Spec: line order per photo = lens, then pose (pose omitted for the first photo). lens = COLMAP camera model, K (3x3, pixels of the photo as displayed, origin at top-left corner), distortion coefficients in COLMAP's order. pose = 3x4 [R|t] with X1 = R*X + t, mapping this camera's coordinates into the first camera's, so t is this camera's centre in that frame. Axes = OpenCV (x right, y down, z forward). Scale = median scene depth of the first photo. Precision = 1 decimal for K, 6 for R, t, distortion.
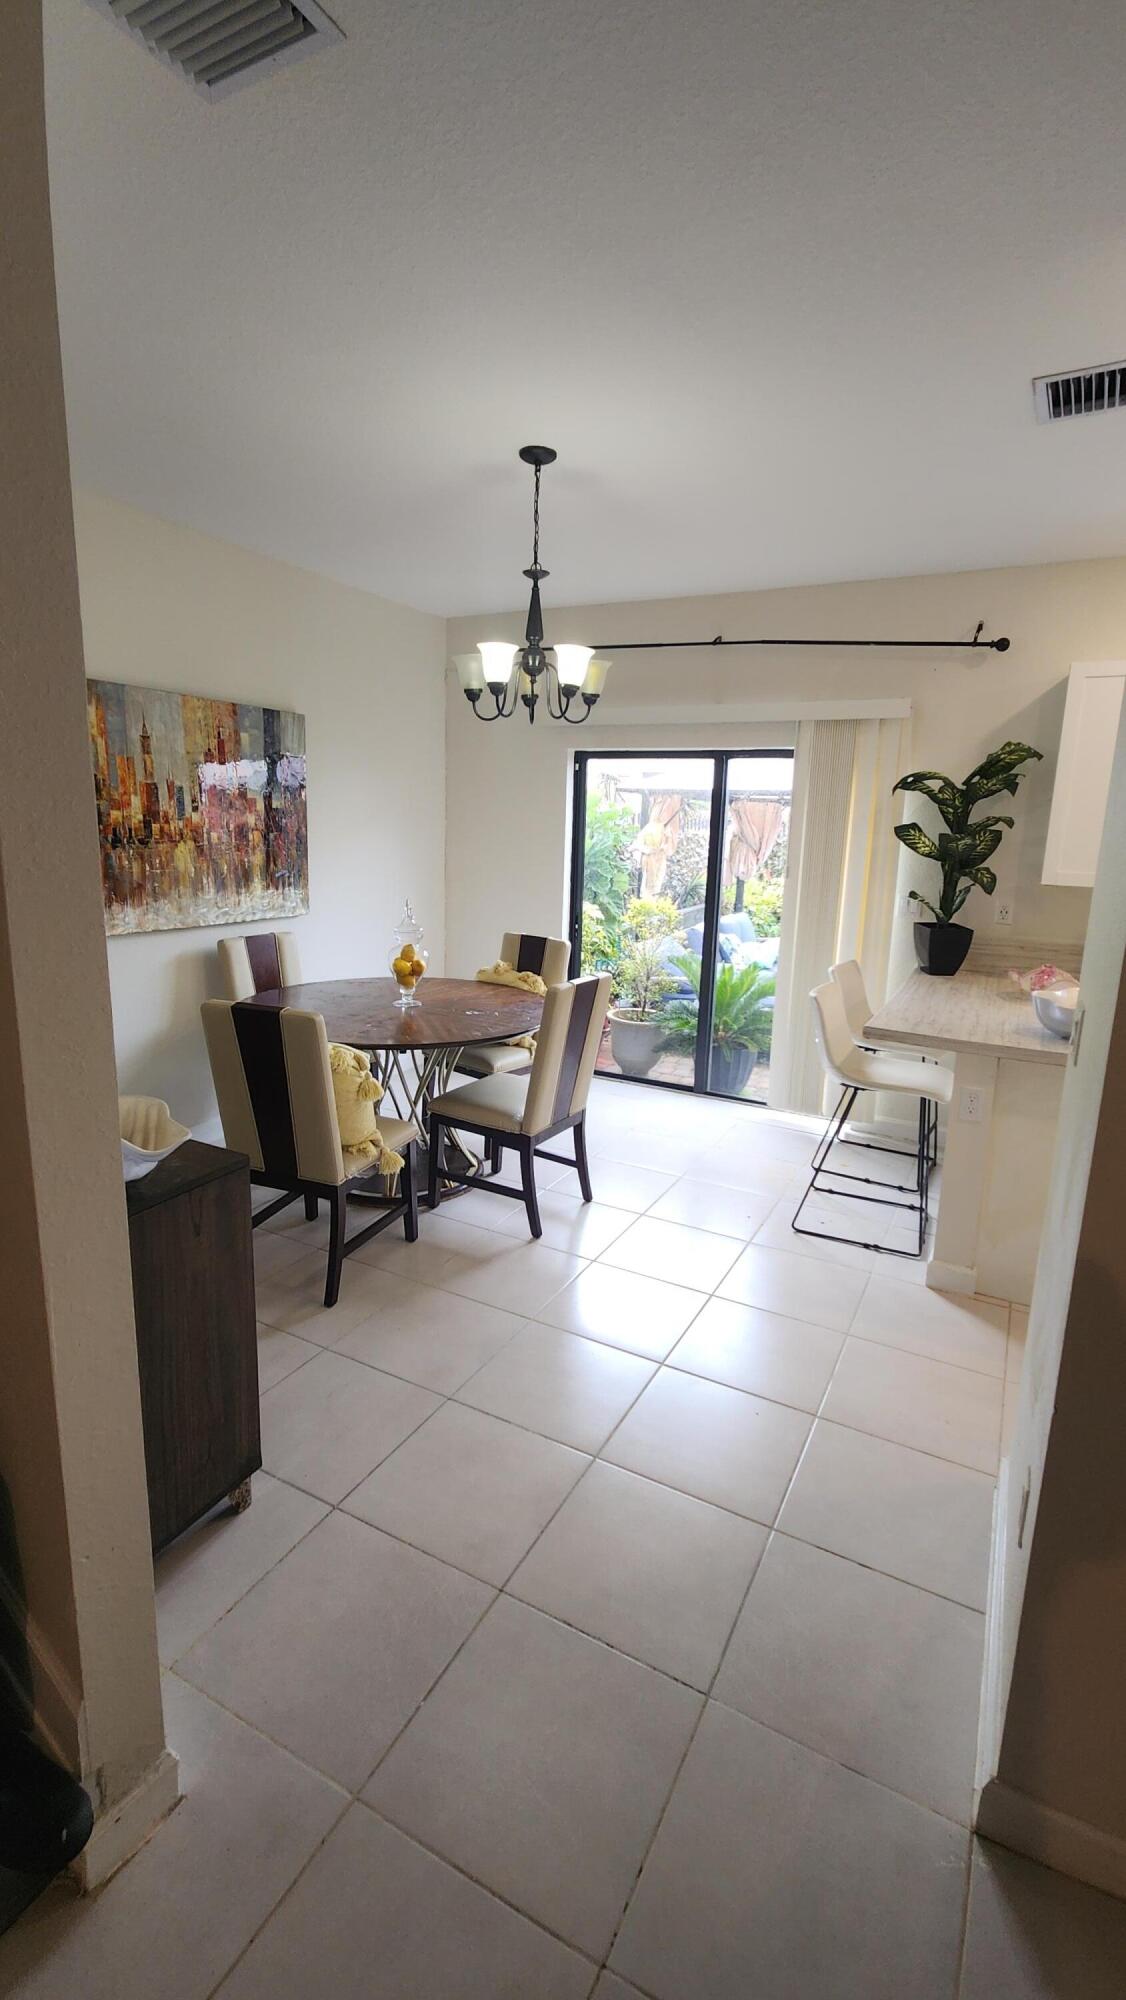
lens RADIAL K [[867.7, 0, 564.7], [0, 867.7, 995.7], [0, 0, 1]] dist [-0.004516, -0.001681]
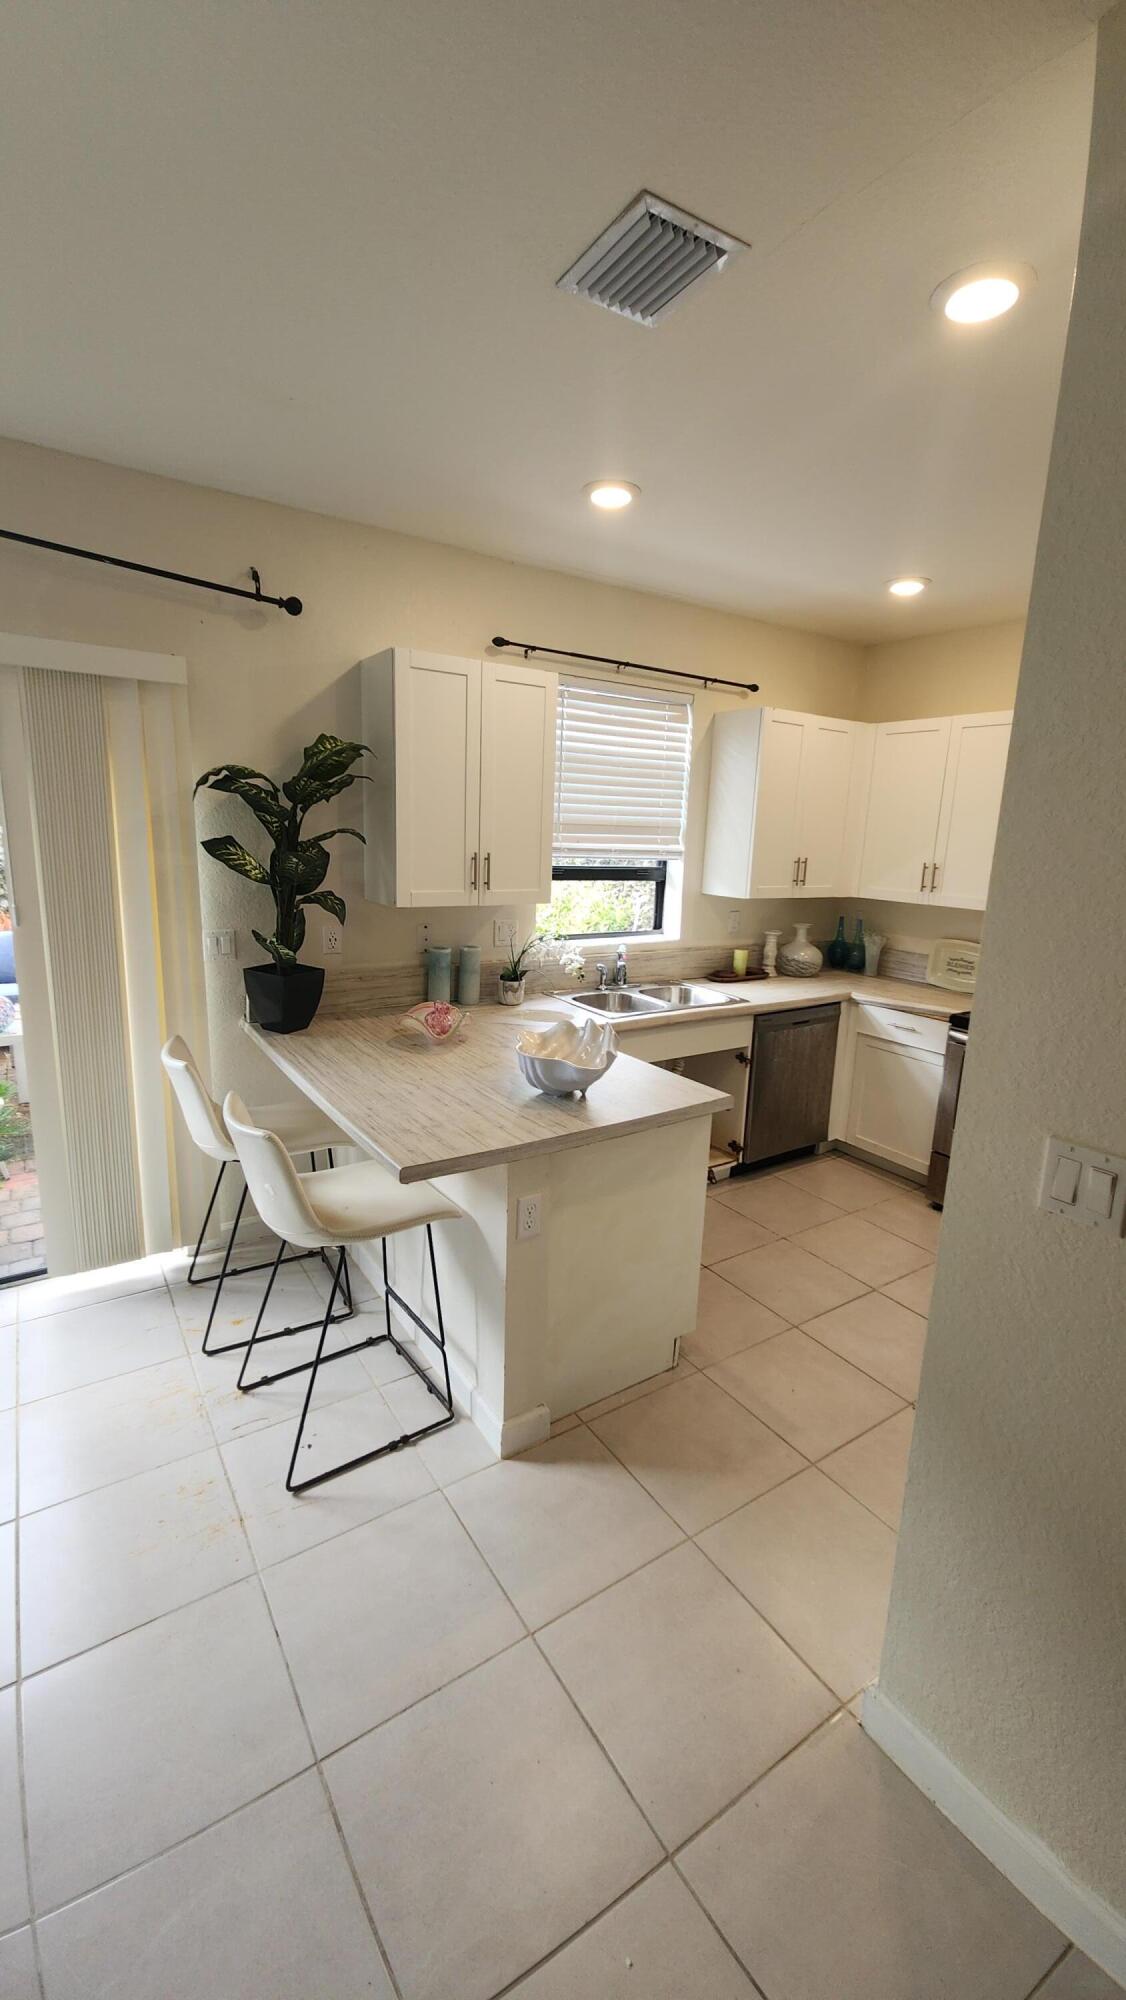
lens RADIAL K [[801.3, 0, 556.5], [0, 801.3, 996.4], [0, 0, 1]] dist [0.001932, -0.000189]
pose [[0.483156, -0.191919, 0.854241, -0.064264], [0.157987, 0.978774, 0.130541, -0.114028], [-0.861162, 0.071887, 0.503221, 0.443769]]
